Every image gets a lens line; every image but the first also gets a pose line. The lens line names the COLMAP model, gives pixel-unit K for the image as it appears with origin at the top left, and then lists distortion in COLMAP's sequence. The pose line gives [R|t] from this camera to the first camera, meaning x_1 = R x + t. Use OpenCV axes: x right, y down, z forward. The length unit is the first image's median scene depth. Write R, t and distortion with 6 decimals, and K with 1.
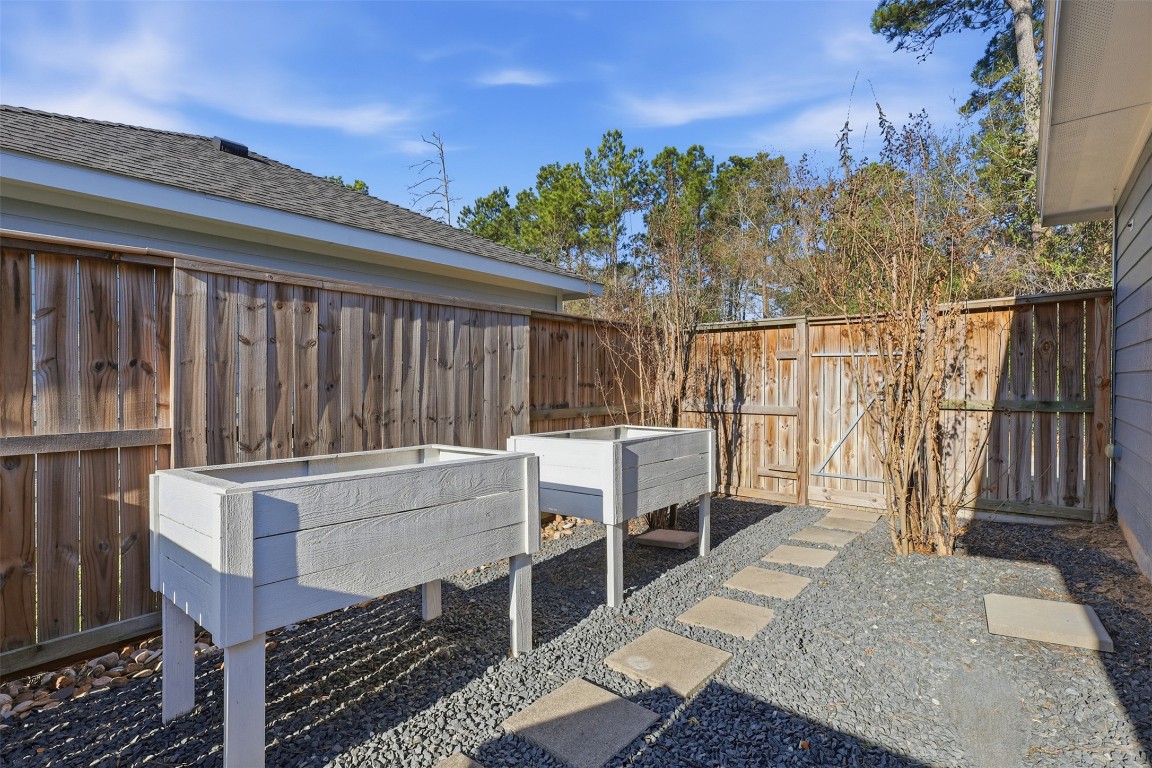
lens RADIAL K [[548.5, 0, 576.0], [0, 548.5, 383.0], [0, 0, 1]] dist [0.002409, 0.001536]
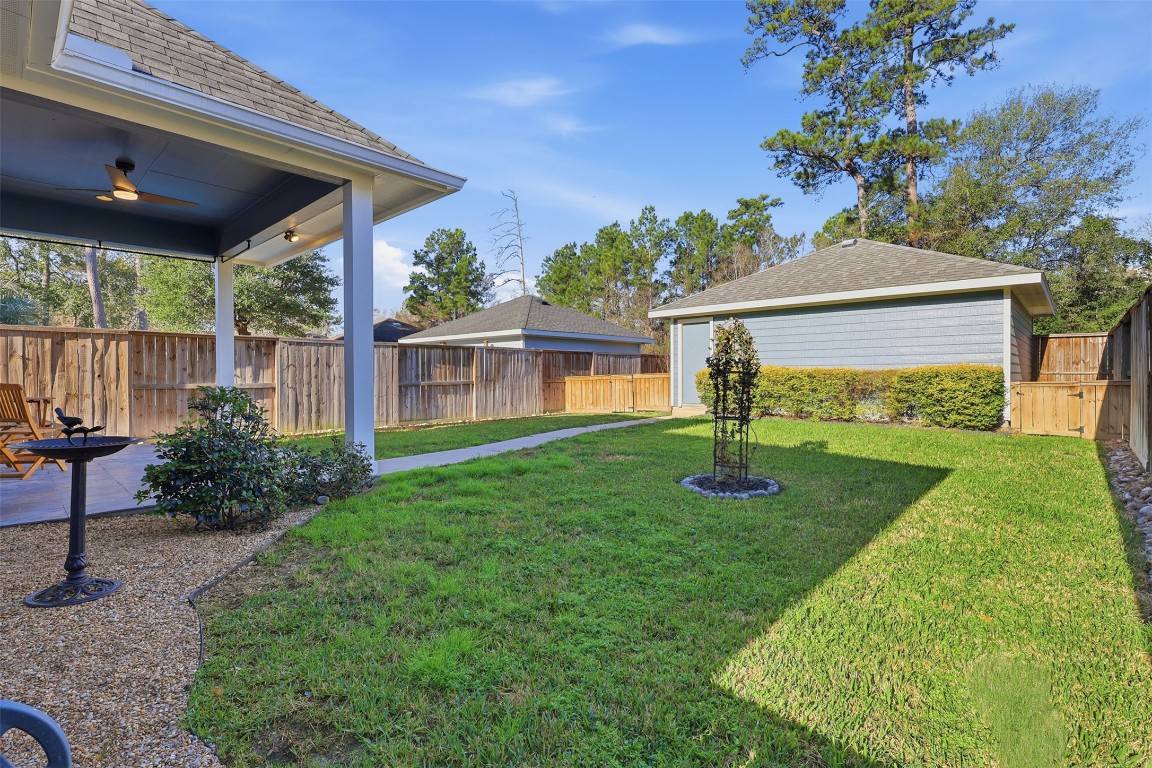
lens RADIAL K [[548.5, 0, 576.5], [0, 548.5, 380.5], [0, 0, 1]] dist [0.002409, 0.001536]
pose [[0.998807, -0.005341, -0.048534, -0.054248], [0.005450, 0.999983, 0.002130, 0.007653], [0.048521, -0.002392, 0.998819, -0.461746]]
